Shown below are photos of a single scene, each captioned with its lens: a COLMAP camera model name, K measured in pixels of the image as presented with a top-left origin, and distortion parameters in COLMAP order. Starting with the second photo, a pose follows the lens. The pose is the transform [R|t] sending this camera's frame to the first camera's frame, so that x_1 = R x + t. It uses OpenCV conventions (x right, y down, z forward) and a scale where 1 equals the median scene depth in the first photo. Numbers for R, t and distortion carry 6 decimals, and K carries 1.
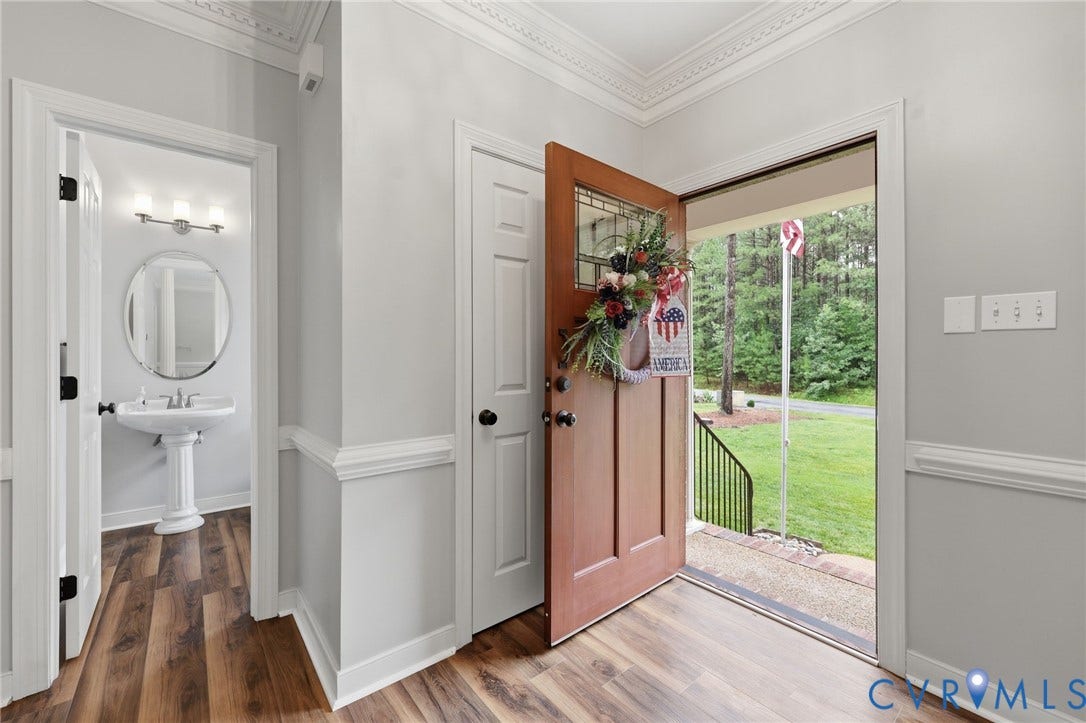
lens RADIAL K [[438.5, 0, 539.7], [0, 438.5, 358.8], [0, 0, 1]] dist [-0.003613, -0.000560]
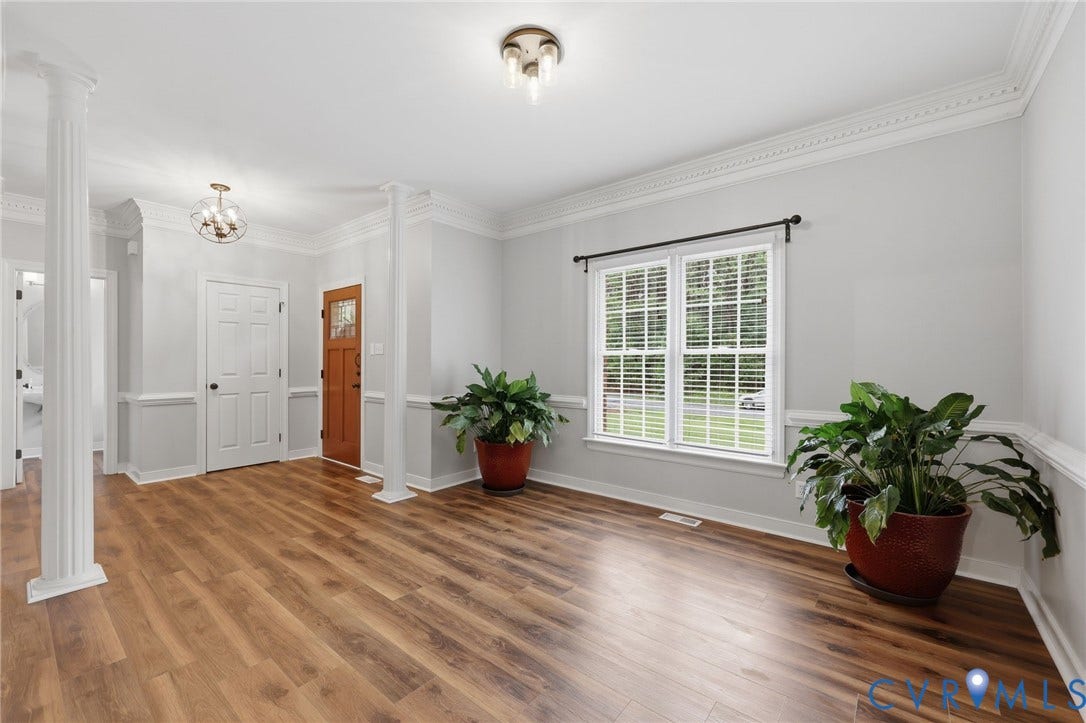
lens RADIAL K [[438.5, 0, 542.4], [0, 438.5, 361.5], [0, 0, 1]] dist [-0.003613, -0.000560]
pose [[0.977850, 0.004454, 0.209259, 1.190152], [-0.004074, 0.999989, -0.002250, -0.011548], [-0.209267, 0.001348, 0.977858, -1.845397]]
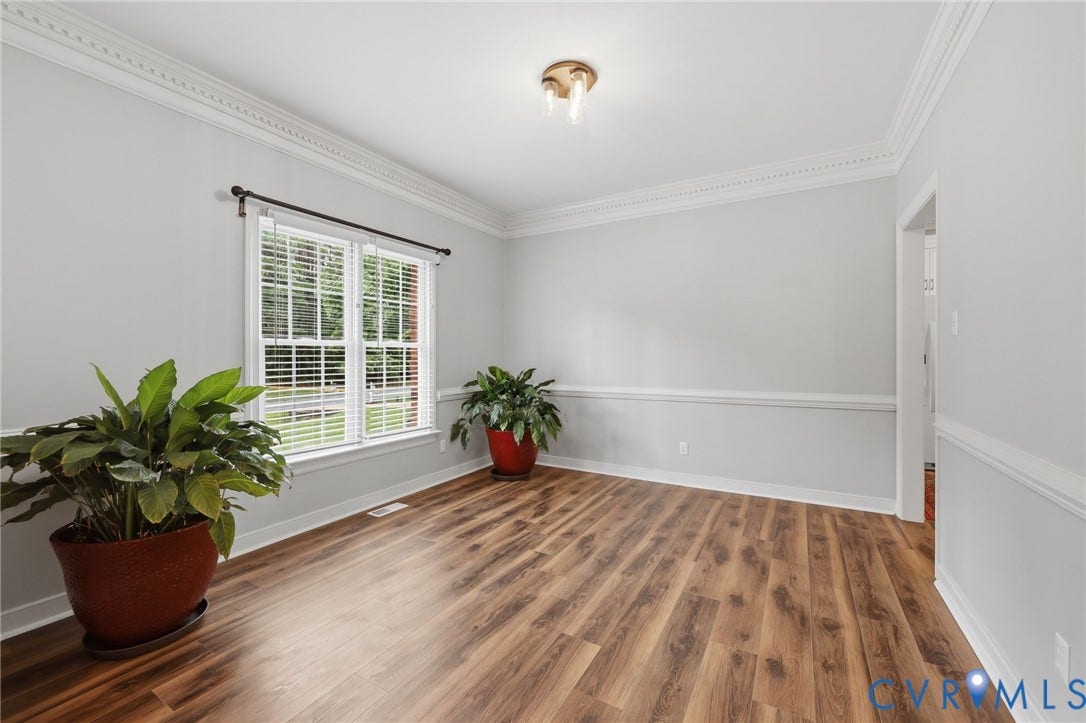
lens RADIAL K [[438.5, 0, 533.2], [0, 438.5, 358.4], [0, 0, 1]] dist [-0.003613, -0.000560]
pose [[-0.341638, -0.006355, 0.939810, -3.610634], [0.001642, 0.999972, 0.007359, -0.013075], [-0.939830, 0.004058, -0.341618, 6.378605]]
